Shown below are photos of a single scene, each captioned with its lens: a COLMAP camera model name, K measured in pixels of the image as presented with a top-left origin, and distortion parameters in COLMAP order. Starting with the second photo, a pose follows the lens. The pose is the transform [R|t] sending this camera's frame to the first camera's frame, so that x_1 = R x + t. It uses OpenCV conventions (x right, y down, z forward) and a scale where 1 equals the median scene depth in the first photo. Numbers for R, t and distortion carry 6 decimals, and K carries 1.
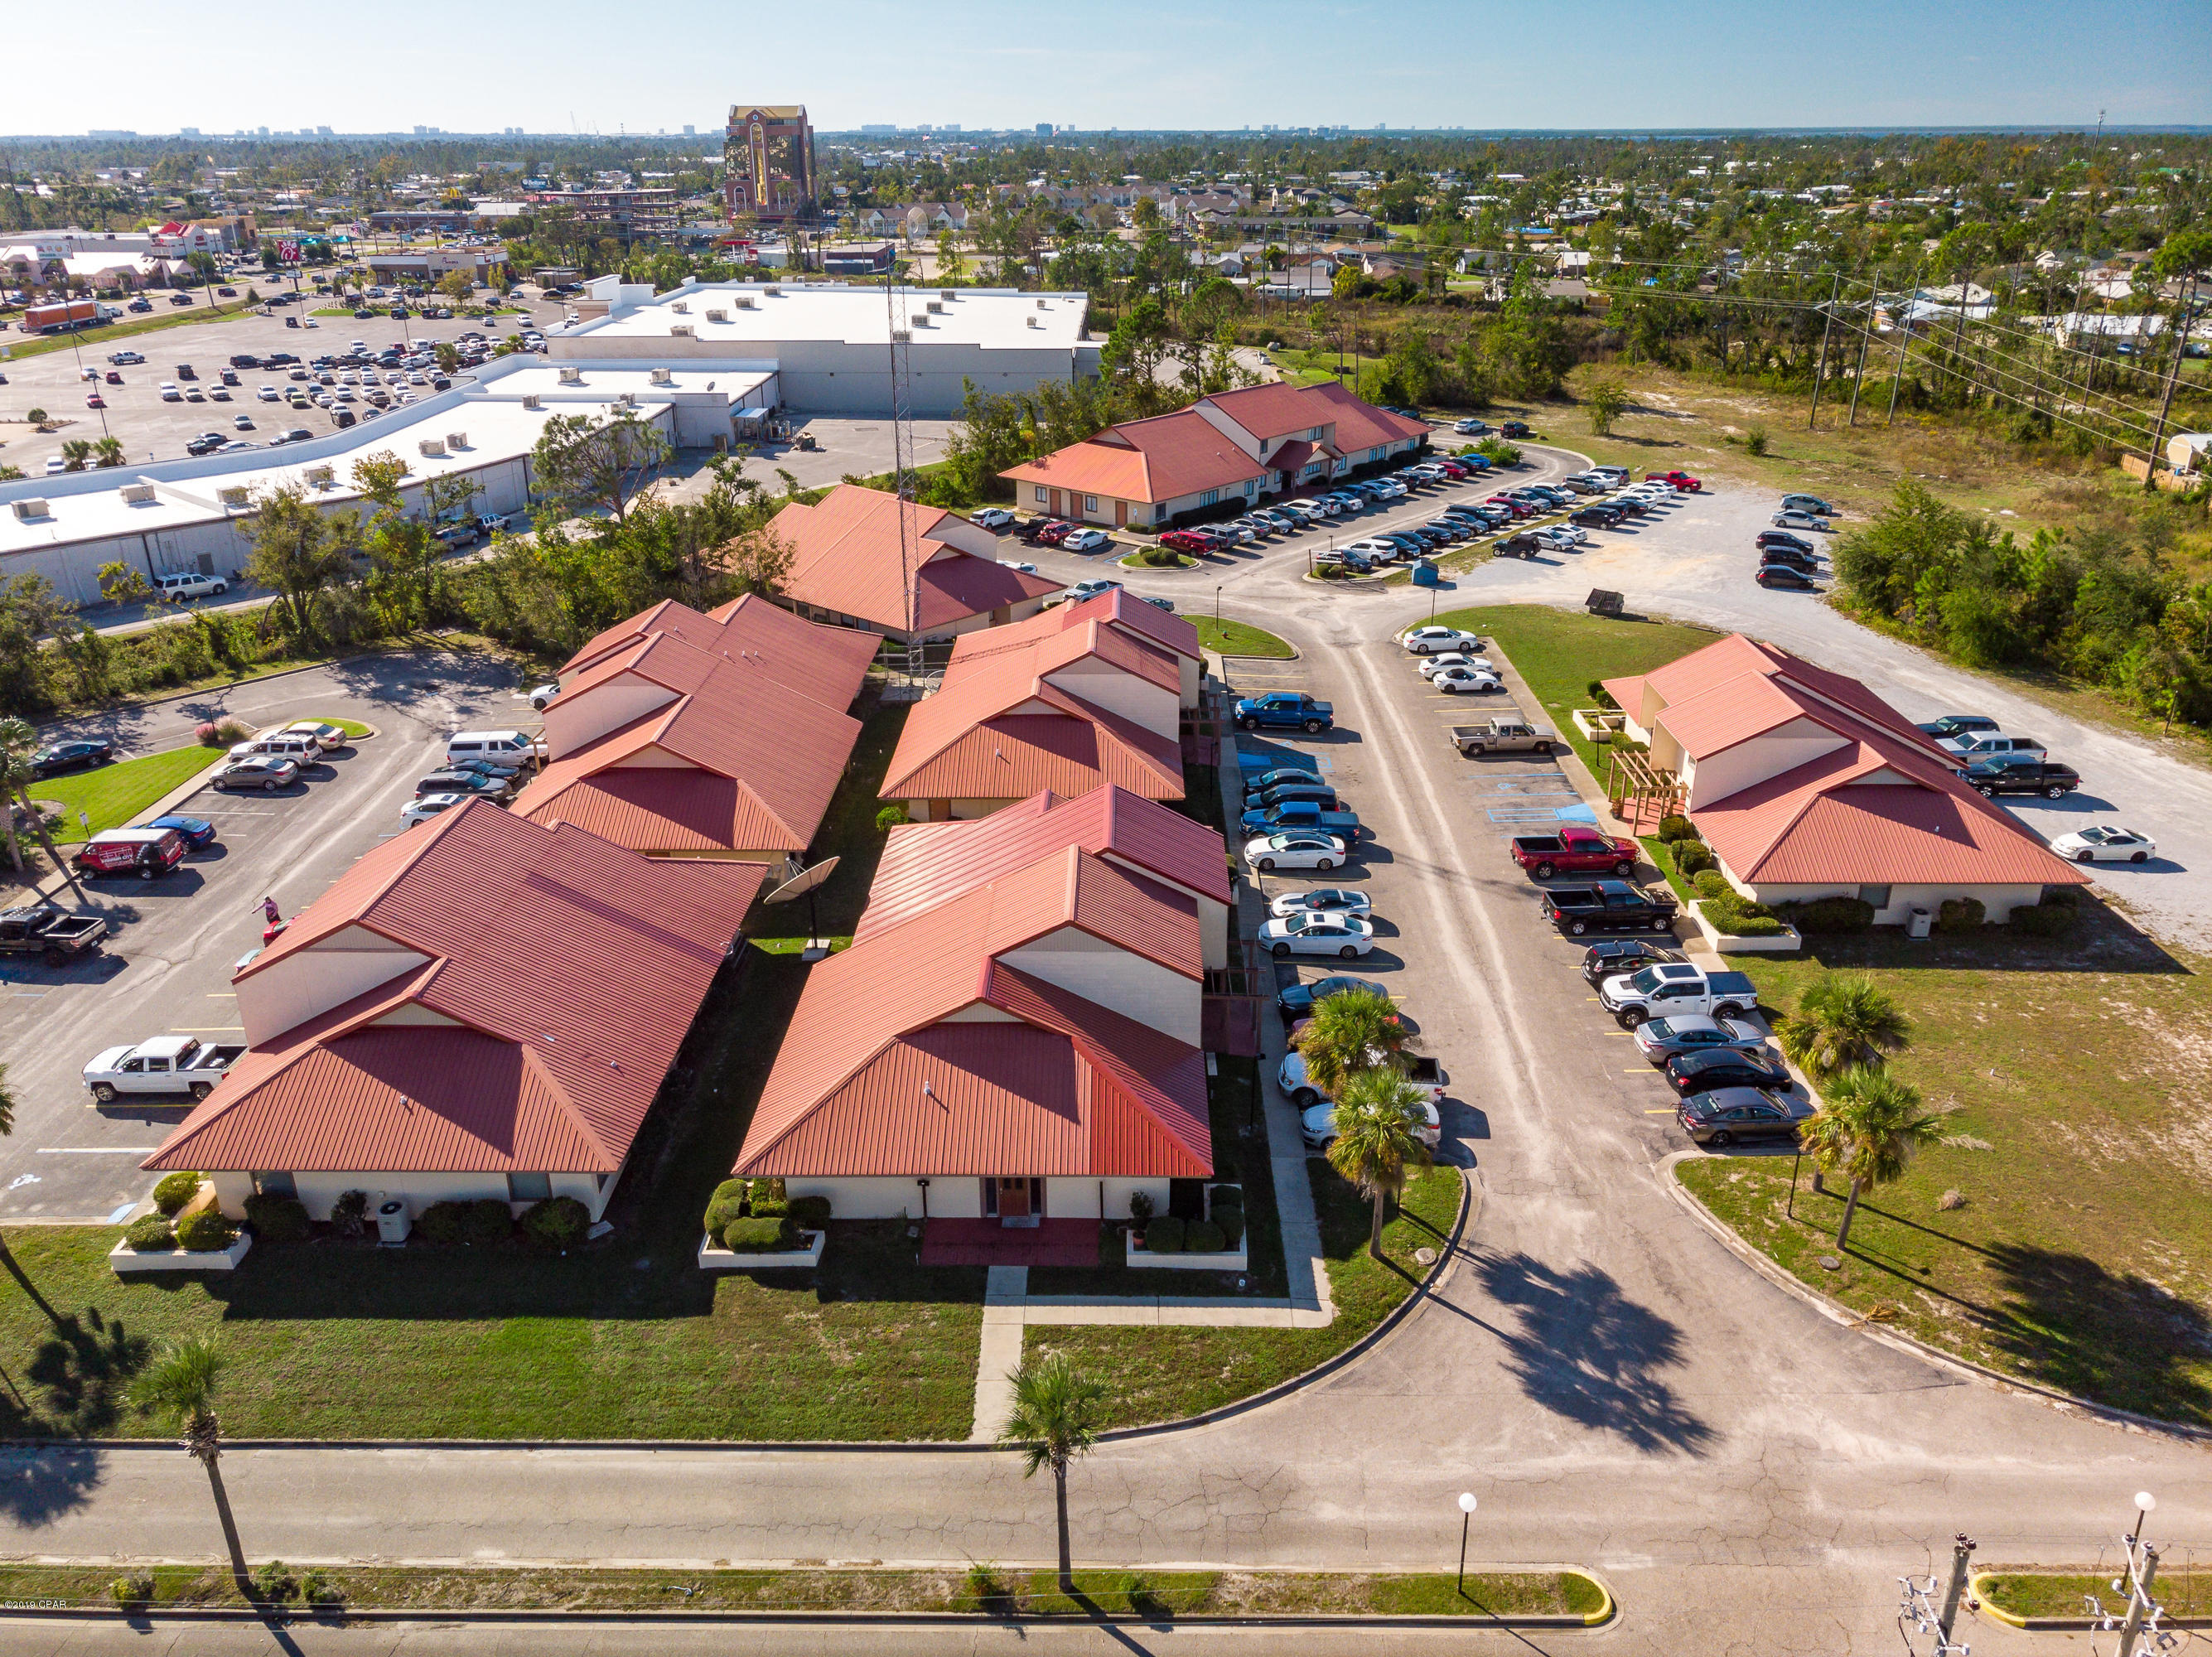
lens RADIAL K [[1621.6, 0, 1106.0], [0, 1621.6, 828.5], [0, 0, 1]] dist [0.001113, 0.007577]
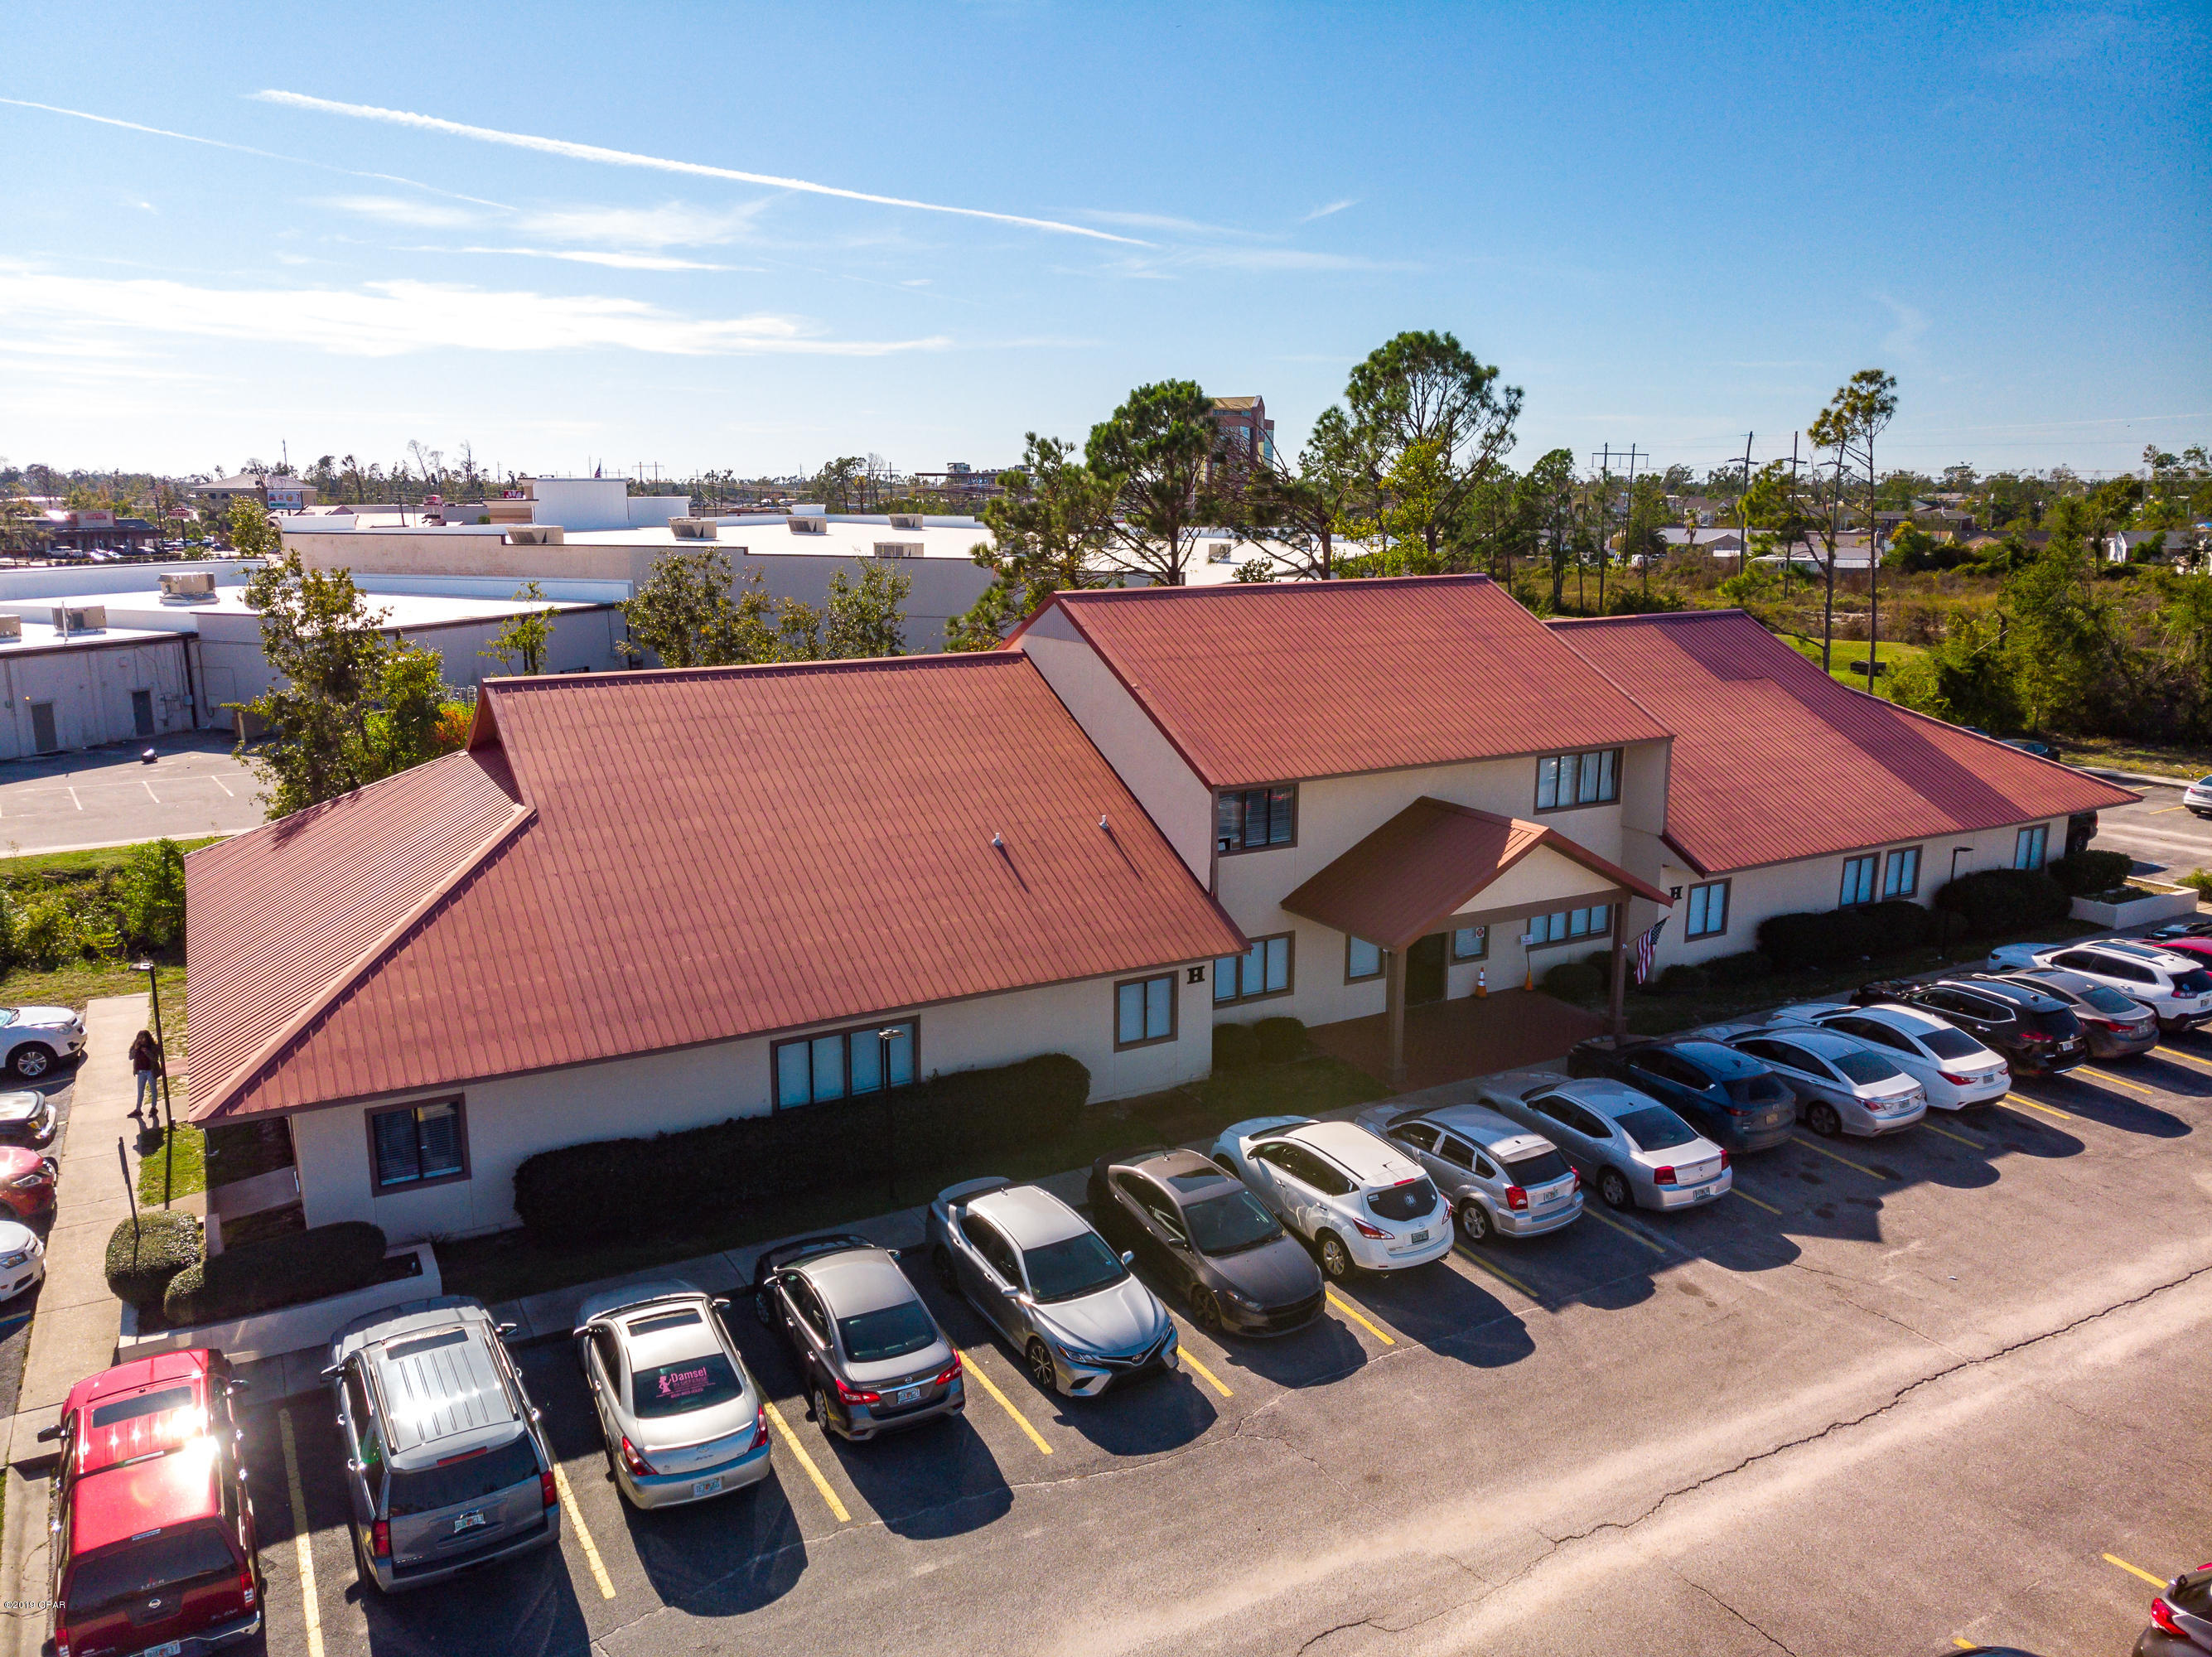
lens RADIAL K [[1621.6, 0, 1106.0], [0, 1621.6, 828.5], [0, 0, 1]] dist [0.001113, 0.007577]
pose [[0.943919, 0.071947, -0.322243, 0.244338], [-0.134076, 0.975404, -0.174959, -0.323711], [0.301730, 0.208352, 0.930349, 1.322310]]
